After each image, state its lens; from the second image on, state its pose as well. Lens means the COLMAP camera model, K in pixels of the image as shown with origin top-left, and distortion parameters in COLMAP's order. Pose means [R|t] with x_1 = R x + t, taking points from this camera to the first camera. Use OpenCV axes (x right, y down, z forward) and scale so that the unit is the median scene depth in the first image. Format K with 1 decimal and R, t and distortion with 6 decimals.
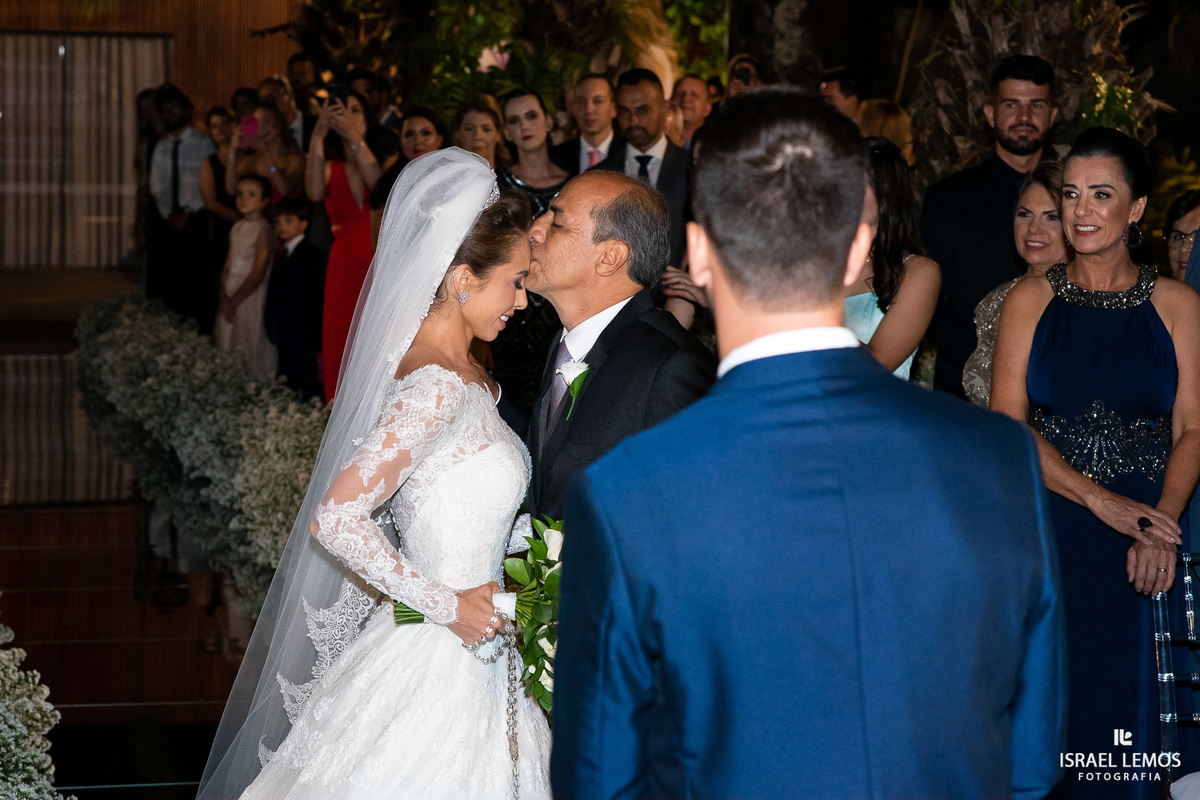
lens RADIAL K [[3191.6, 0, 546.8], [0, 3191.6, 380.2], [0, 0, 1]] dist [0.095668, 0.000000]
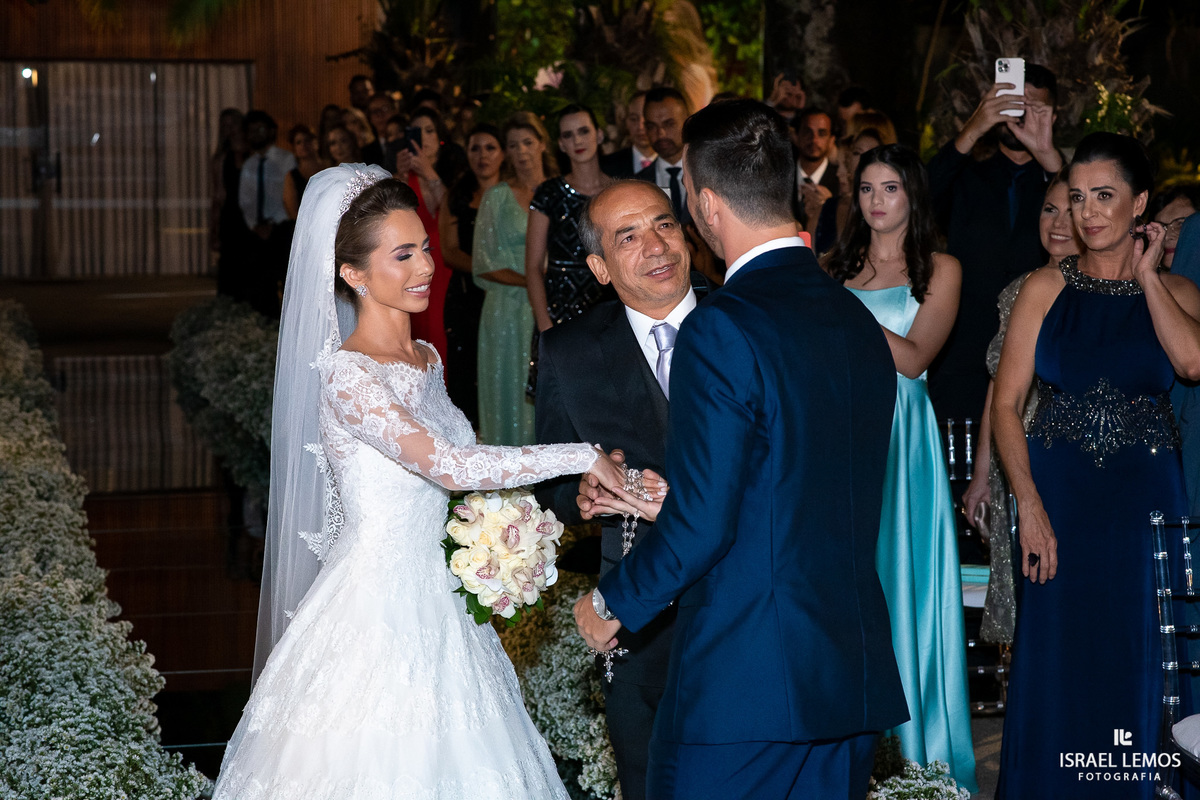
lens RADIAL K [[2920.3, 0, 592.4], [0, 2920.3, 408.9], [0, 0, 1]] dist [0.102089, 0.000000]
pose [[0.999875, -0.015519, -0.003156, -0.000252], [0.015557, 0.999800, 0.012604, 0.000396], [0.002960, -0.012652, 0.999916, -0.003604]]
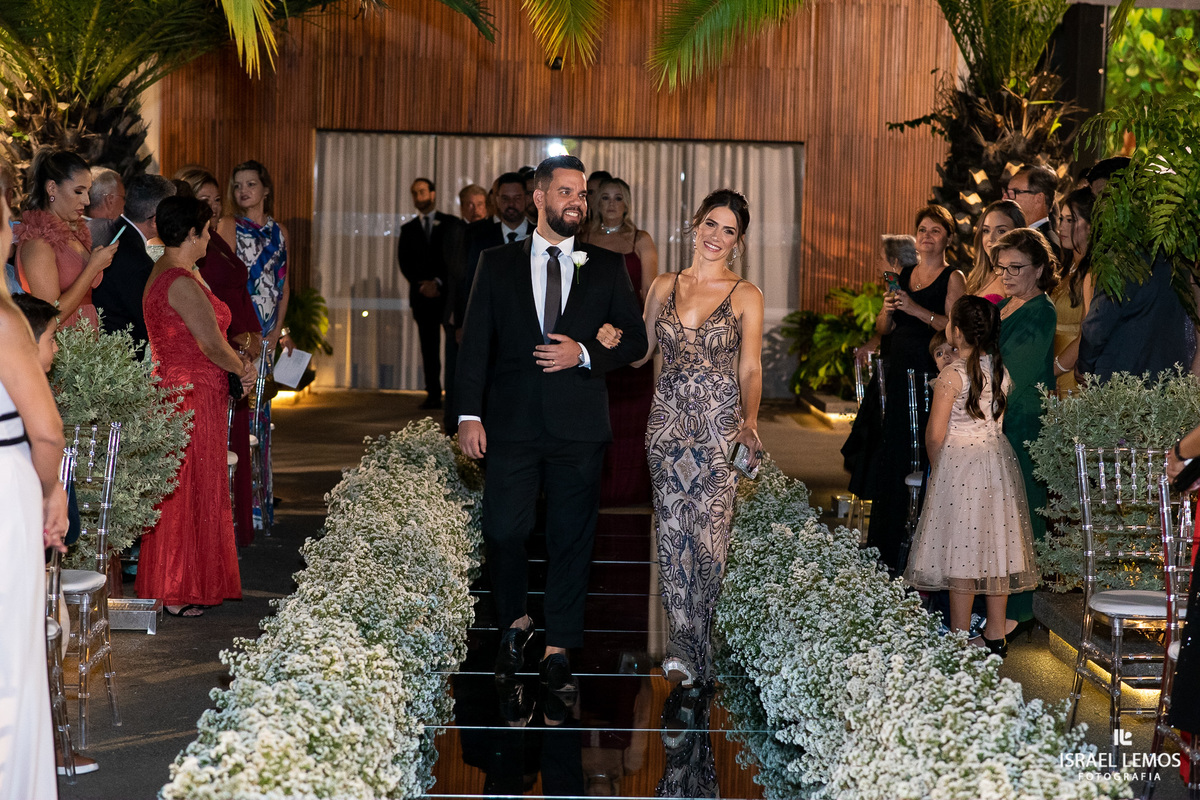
lens RADIAL K [[2920.3, 0, 602.3], [0, 2920.3, 399.7], [0, 0, 1]] dist [0.102089, 0.000000]
pose [[0.981565, 0.018801, -0.190202, -0.027767], [-0.024440, 0.999327, -0.027344, -0.021530], [0.189560, 0.031488, 0.981364, 0.345141]]
